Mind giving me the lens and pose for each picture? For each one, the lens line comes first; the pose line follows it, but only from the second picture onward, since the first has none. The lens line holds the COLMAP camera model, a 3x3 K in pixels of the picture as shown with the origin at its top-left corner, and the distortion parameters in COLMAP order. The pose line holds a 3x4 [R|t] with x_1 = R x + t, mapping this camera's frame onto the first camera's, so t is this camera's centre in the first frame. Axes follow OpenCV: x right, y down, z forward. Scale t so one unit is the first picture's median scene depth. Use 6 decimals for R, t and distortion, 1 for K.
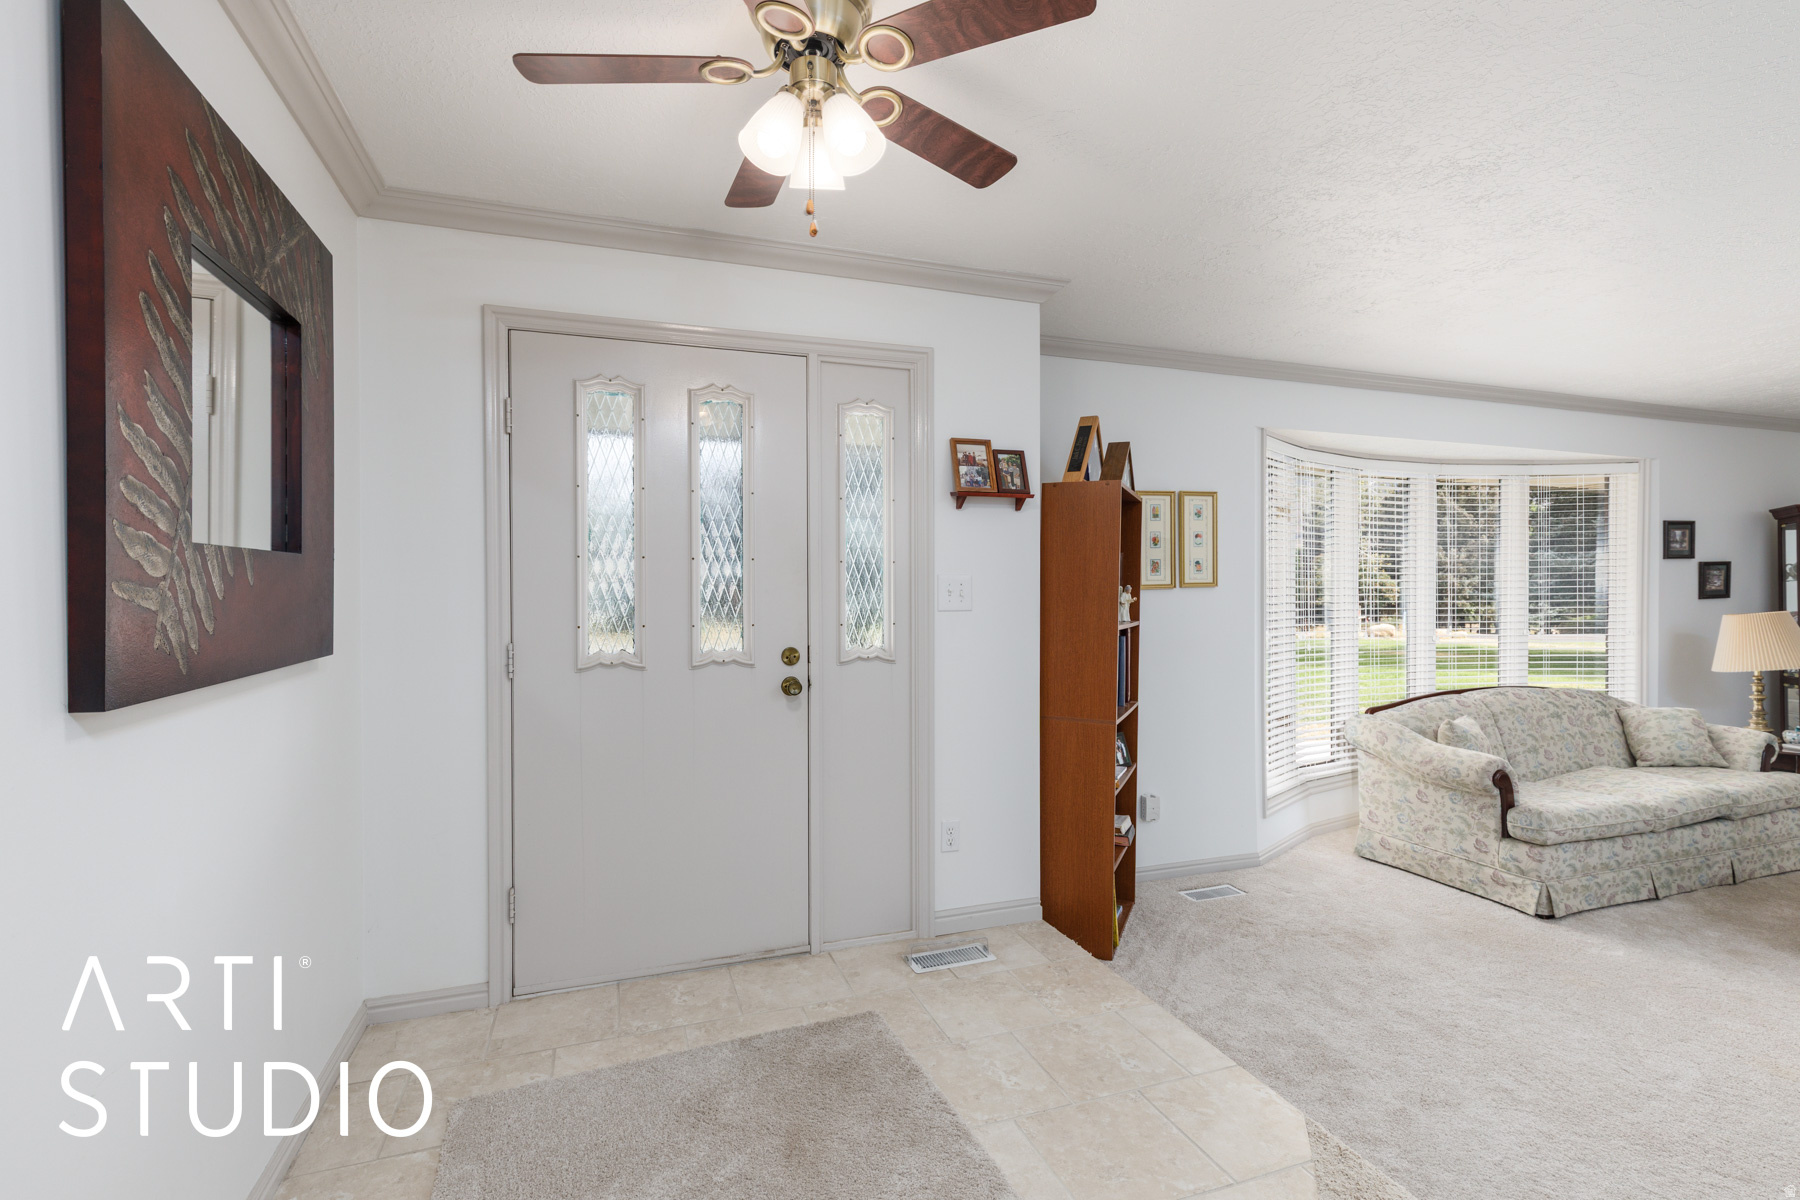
lens RADIAL K [[809.3, 0, 906.7], [0, 809.3, 597.9], [0, 0, 1]] dist [0.012518, 0.000182]
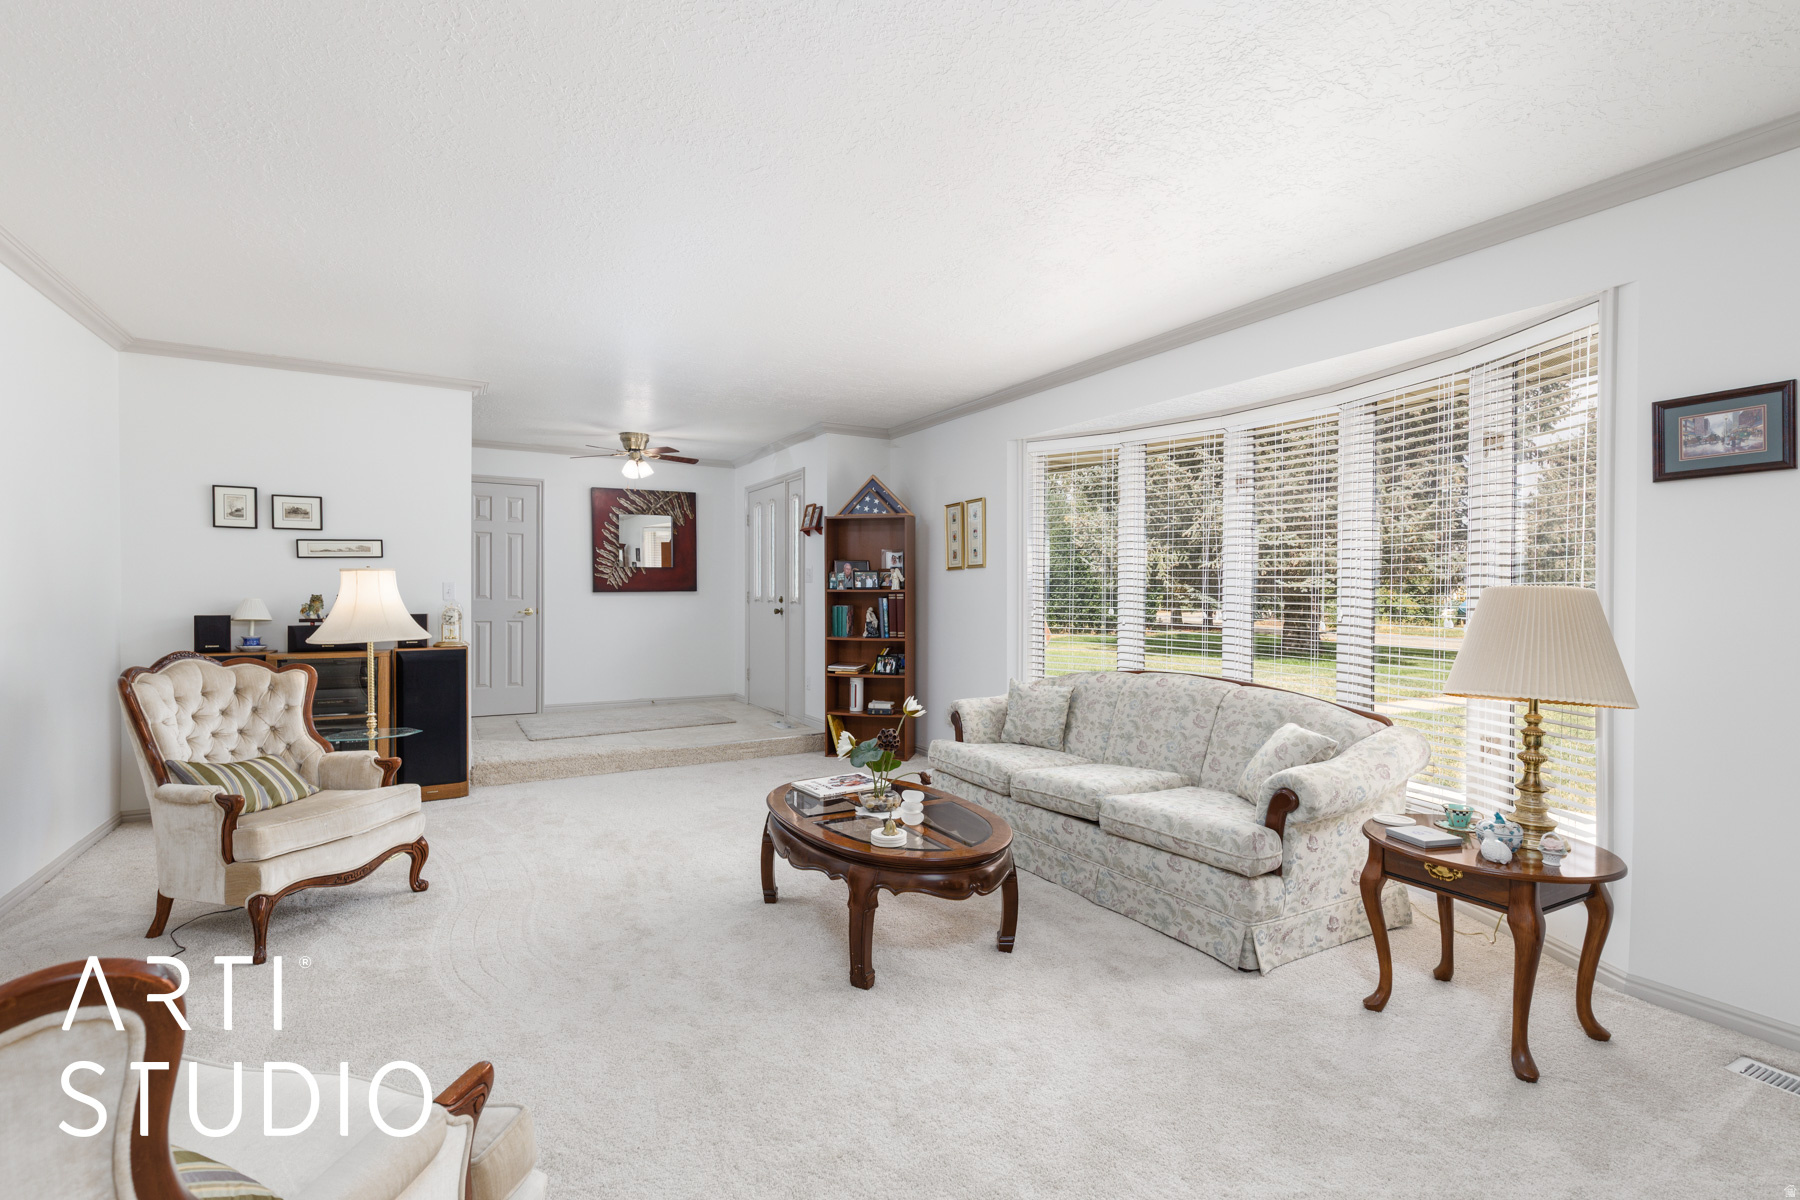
lens RADIAL K [[809.3, 0, 906.7], [0, 809.3, 597.9], [0, 0, 1]] dist [0.012518, 0.000182]
pose [[0.196087, 0.012381, -0.980508, 2.304381], [-0.006356, 0.999915, 0.011355, 0.031952], [0.980566, 0.004006, 0.196149, 0.826504]]
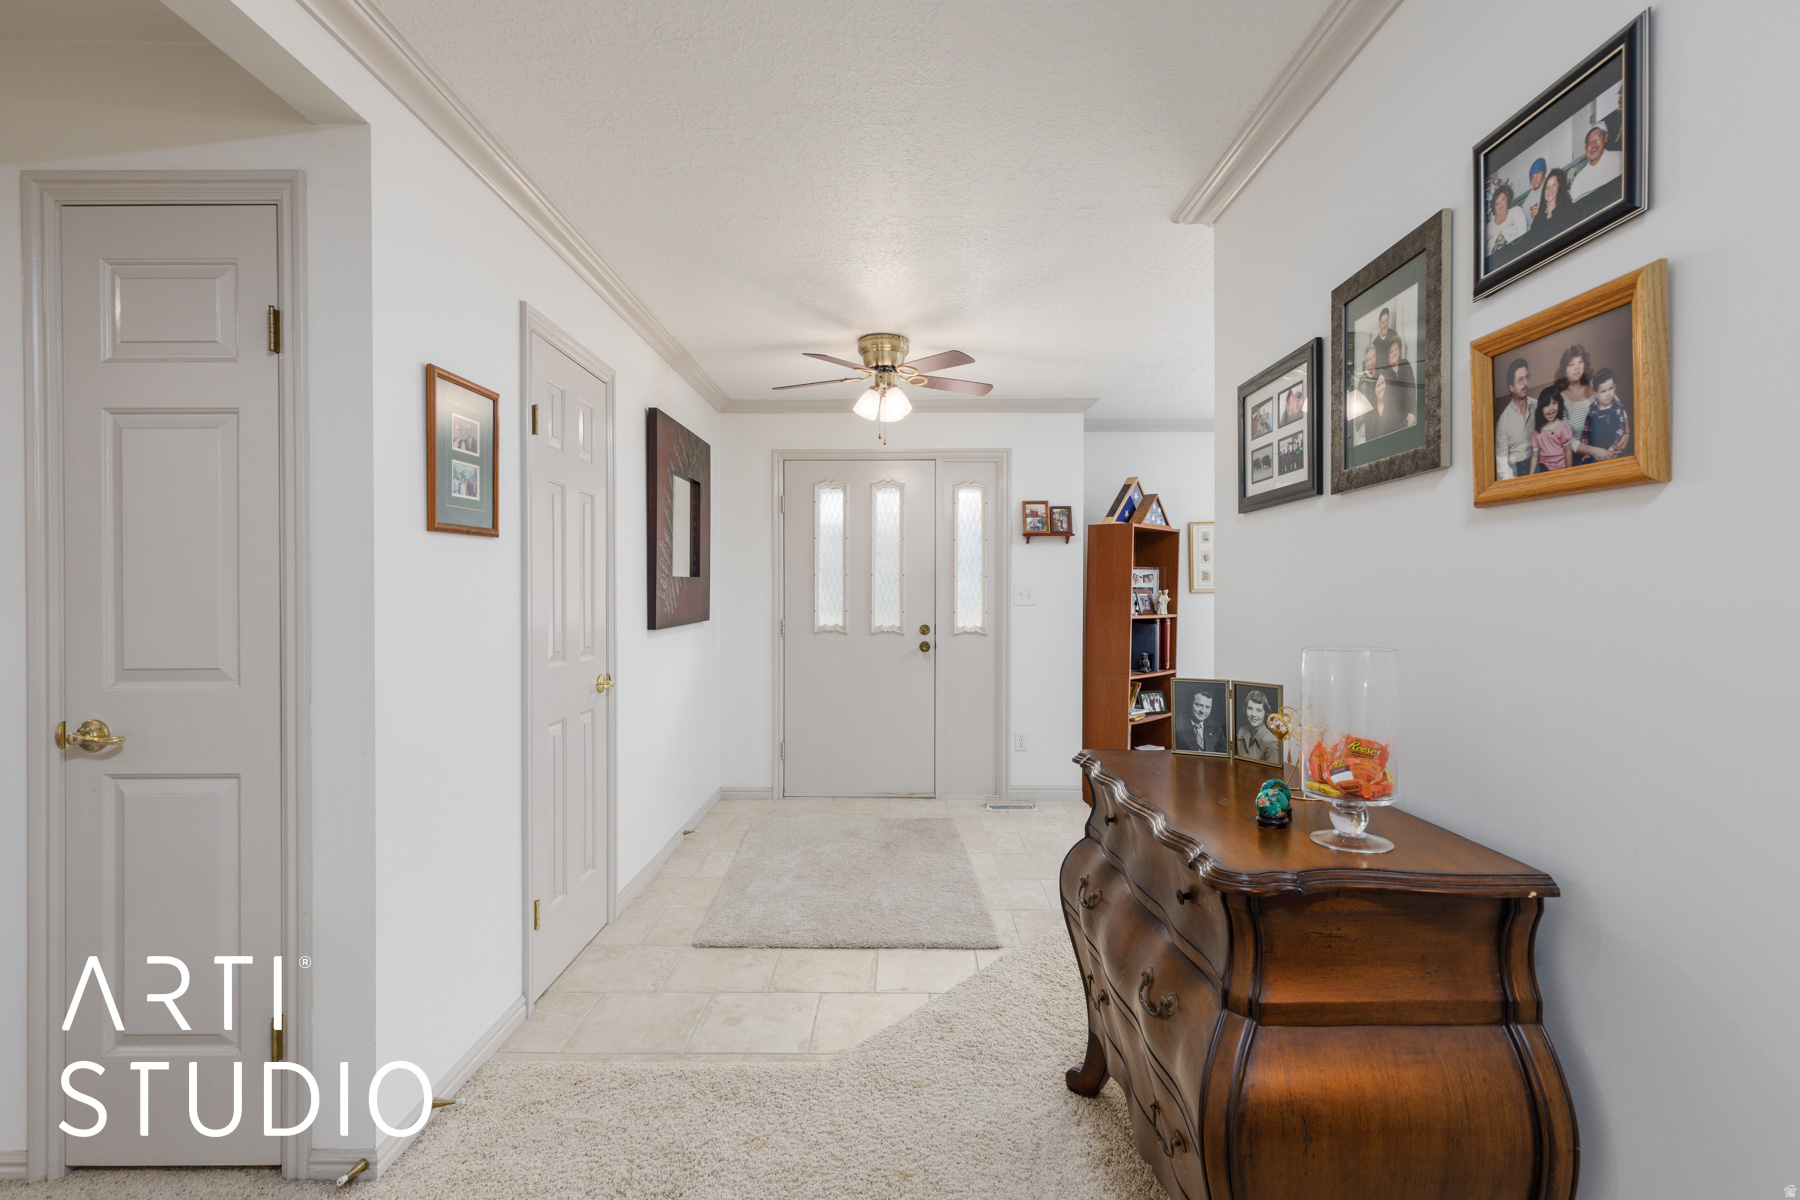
lens RADIAL K [[809.3, 0, 906.7], [0, 809.3, 597.9], [0, 0, 1]] dist [0.012518, 0.000182]
pose [[0.936574, 0.006596, -0.350408, 0.415767], [-0.006258, 0.999978, 0.002098, -0.001052], [0.350414, 0.000228, 0.936595, -0.637337]]
